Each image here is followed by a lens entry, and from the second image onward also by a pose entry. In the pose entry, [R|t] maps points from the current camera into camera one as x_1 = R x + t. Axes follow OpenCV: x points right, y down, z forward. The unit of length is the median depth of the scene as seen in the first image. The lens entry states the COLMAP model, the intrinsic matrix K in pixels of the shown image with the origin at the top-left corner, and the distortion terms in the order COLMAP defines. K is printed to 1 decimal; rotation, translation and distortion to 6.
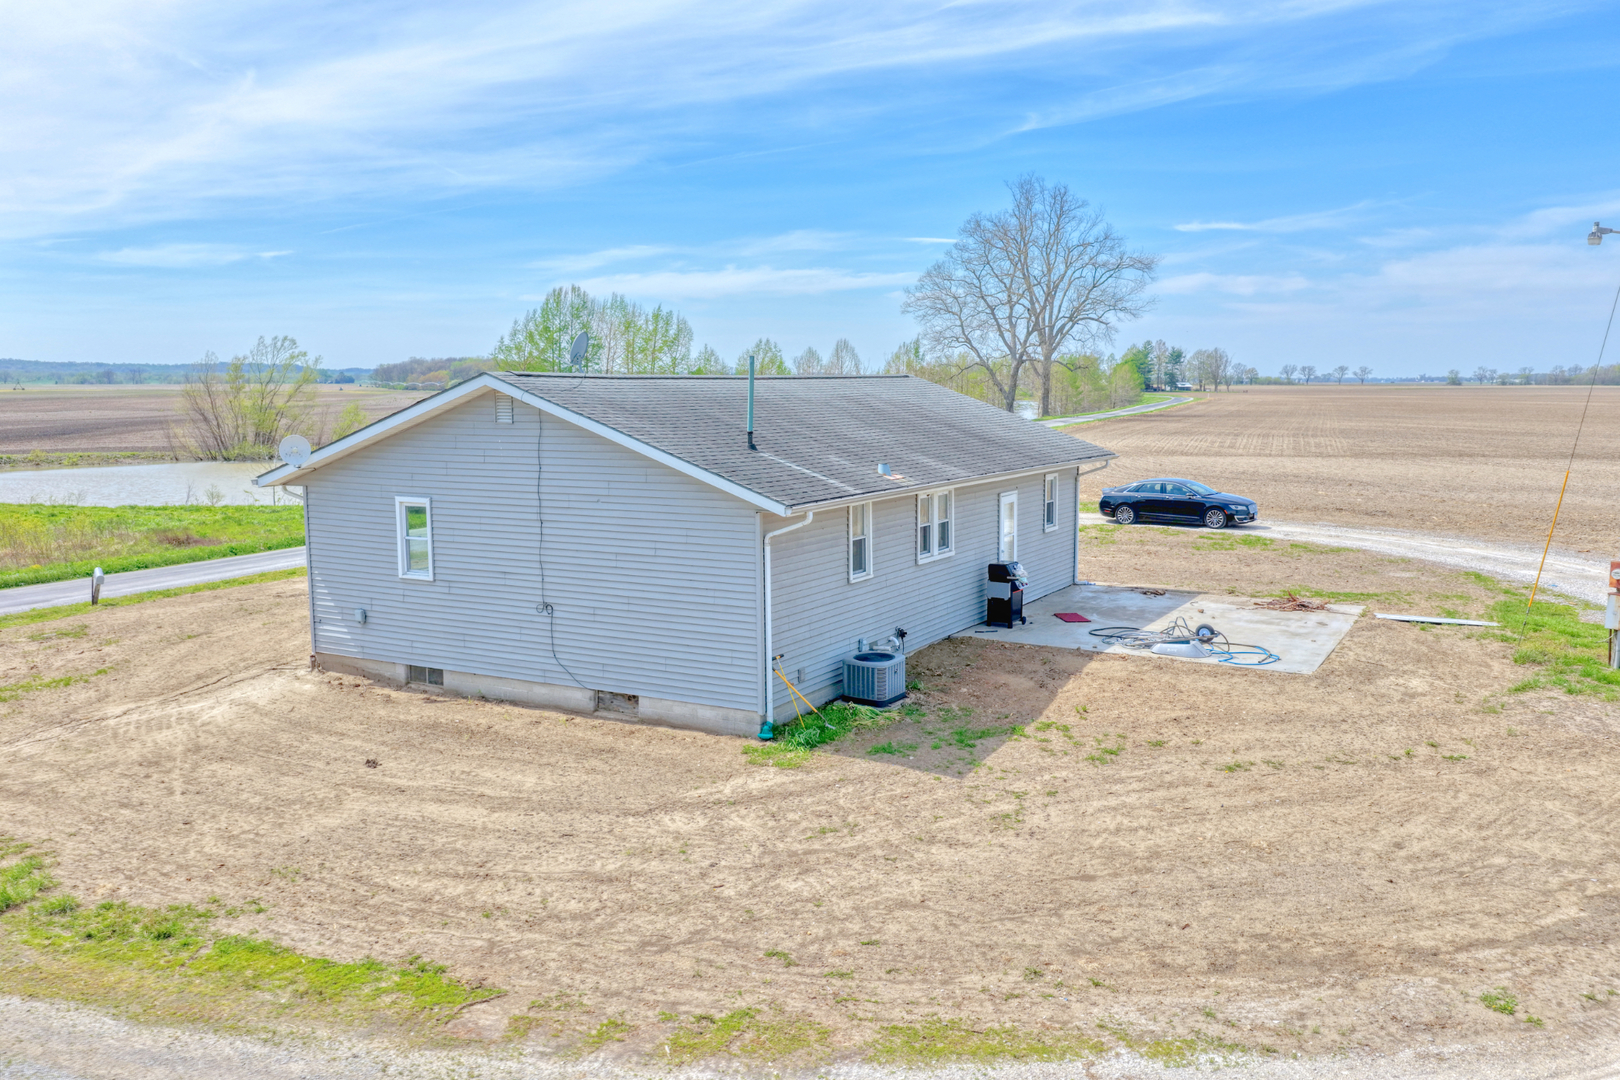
lens RADIAL K [[1348.2, 0, 816.3], [0, 1348.2, 545.5], [0, 0, 1]] dist [-0.010046, 0.032679]
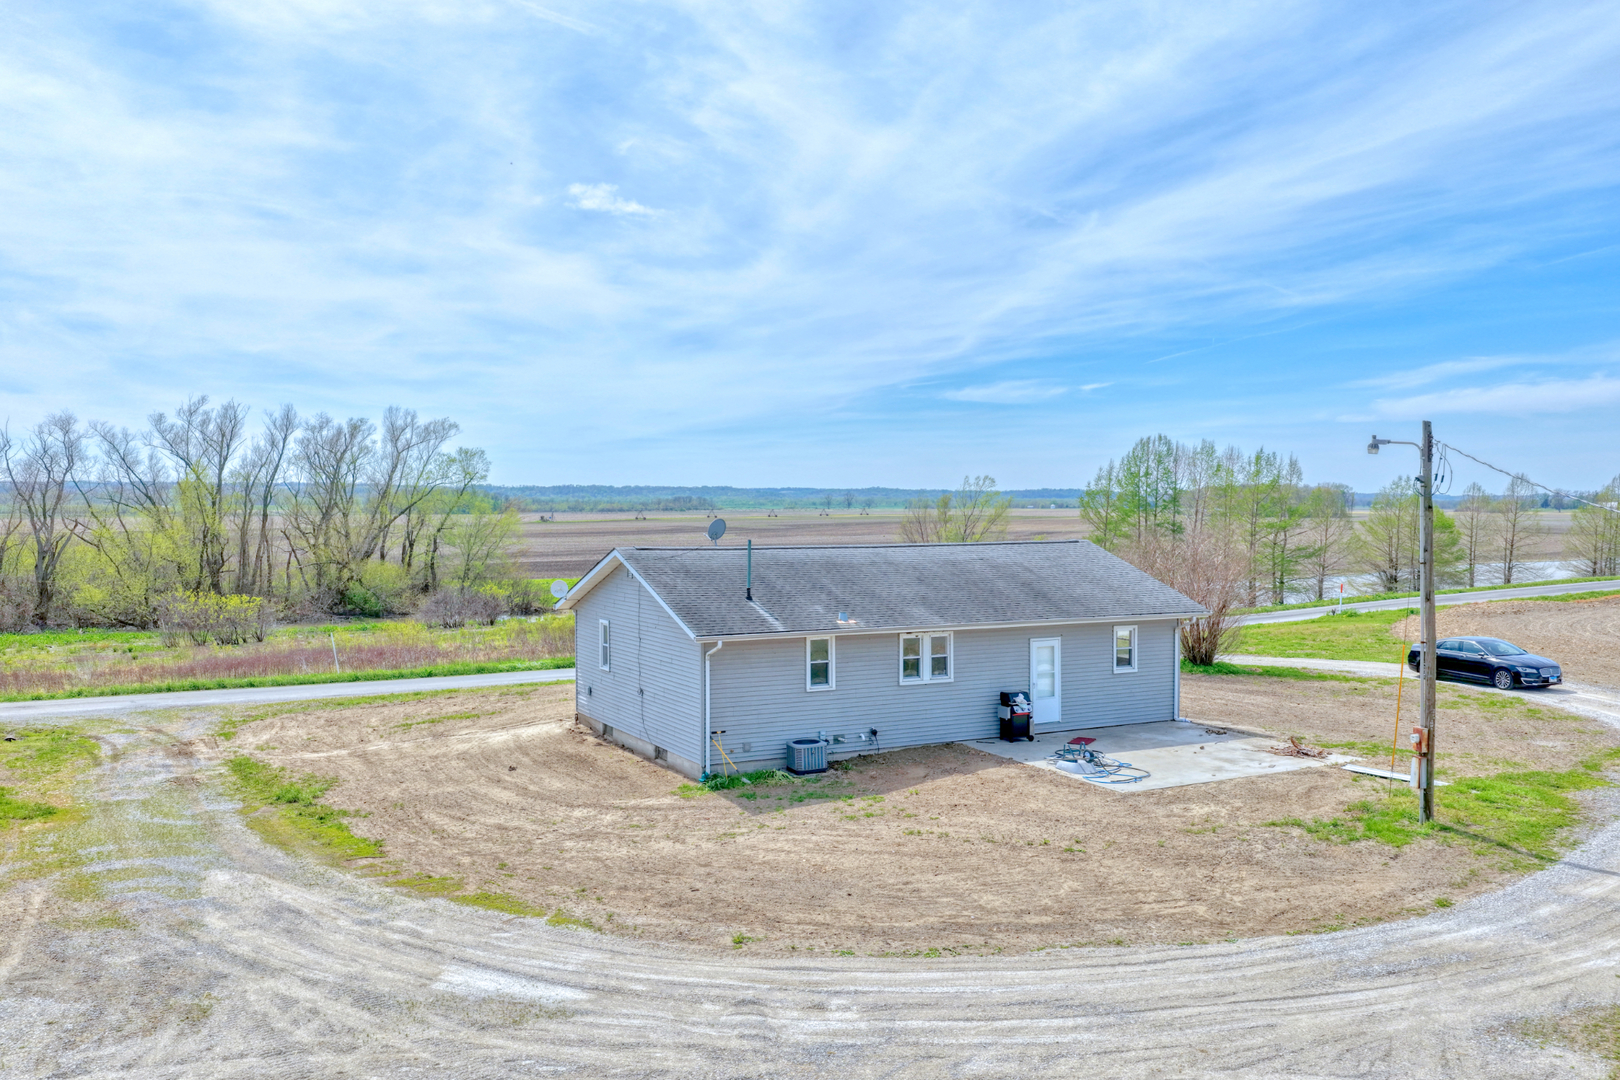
lens RADIAL K [[1348.2, 0, 816.3], [0, 1348.2, 545.5], [0, 0, 1]] dist [-0.010046, 0.032679]
pose [[0.834648, 0.017476, -0.550506, 1.001342], [-0.067434, 0.995219, -0.070647, -0.033425], [0.546640, 0.096088, 0.831837, -0.291812]]
